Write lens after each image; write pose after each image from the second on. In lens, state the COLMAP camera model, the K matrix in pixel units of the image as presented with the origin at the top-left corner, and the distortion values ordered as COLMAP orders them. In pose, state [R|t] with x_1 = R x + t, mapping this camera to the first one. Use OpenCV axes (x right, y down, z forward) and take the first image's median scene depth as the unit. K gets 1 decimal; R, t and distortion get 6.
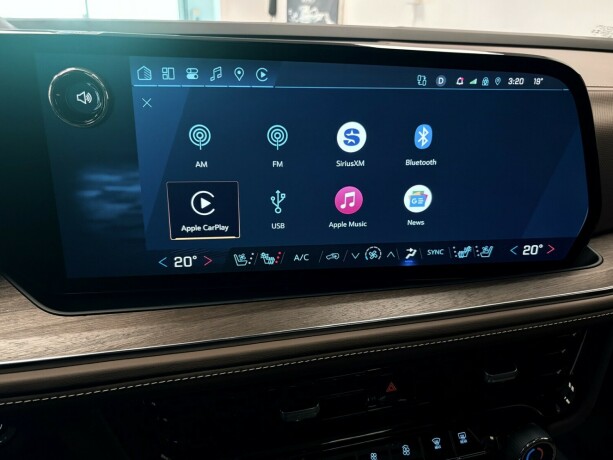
lens RADIAL K [[490.8, 0, 306.1], [0, 490.8, 232.5], [0, 0, 1]] dist [0.025279, -0.039286]
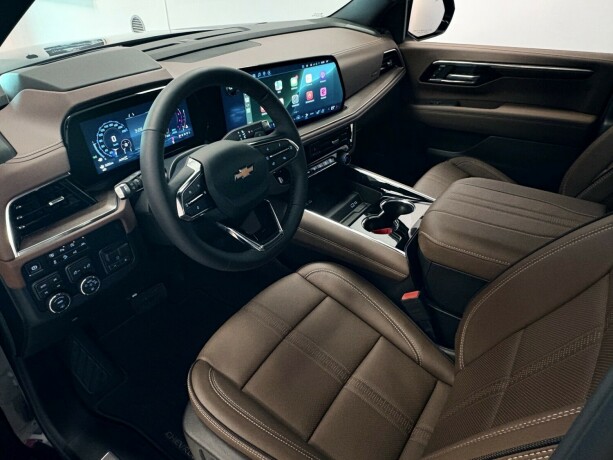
lens RADIAL K [[436.8, 0, 303.6], [0, 436.8, 227.6], [0, 0, 1]] dist [0.006754, 0.002273]
pose [[0.828618, -0.324971, 0.455835, -1.661262], [0.228110, 0.939597, 0.255193, -0.006870], [-0.511232, -0.107477, 0.852696, -1.951418]]
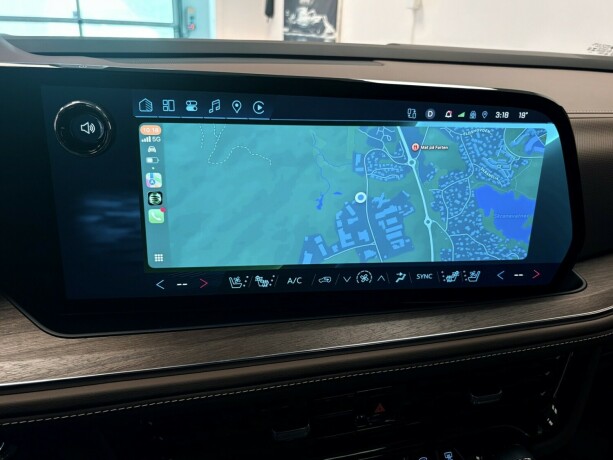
lens RADIAL K [[508.4, 0, 305.5], [0, 508.4, 232.9], [0, 0, 1]] dist [0.026966, -0.034837]
pose [[0.999902, 0.011472, 0.008045, 0.004150], [-0.011407, 0.999901, -0.008188, -0.043972], [-0.008138, 0.008095, 0.999934, -0.075708]]
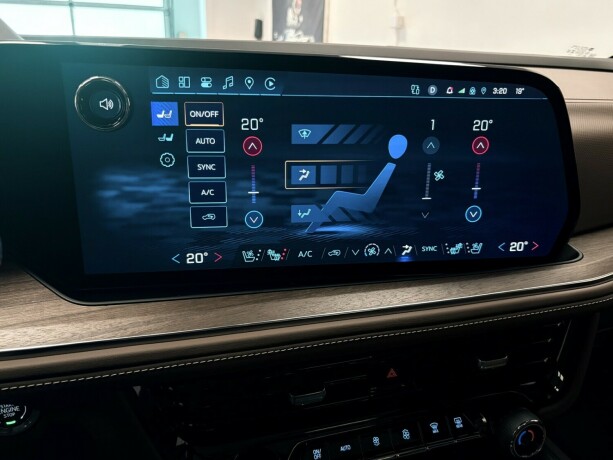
lens RADIAL K [[490.8, 0, 304.7], [0, 490.8, 232.6], [0, 0, 1]] dist [0.025279, -0.039286]
pose [[0.999582, -0.006876, 0.028088, -0.043589], [0.008033, 0.999114, -0.041307, 0.052002], [-0.027779, 0.041515, 0.998752, -0.073896]]
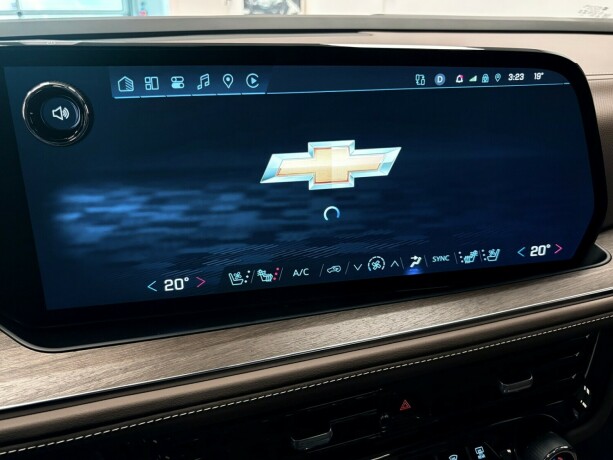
lens RADIAL K [[543.3, 0, 304.6], [0, 543.3, 232.1], [0, 0, 1]] dist [0.019235, -0.028364]
pose [[0.997039, -0.051767, 0.056872, -0.061384], [0.051975, 0.998646, -0.002182, -0.024798], [-0.056682, 0.005132, 0.998379, -0.033668]]
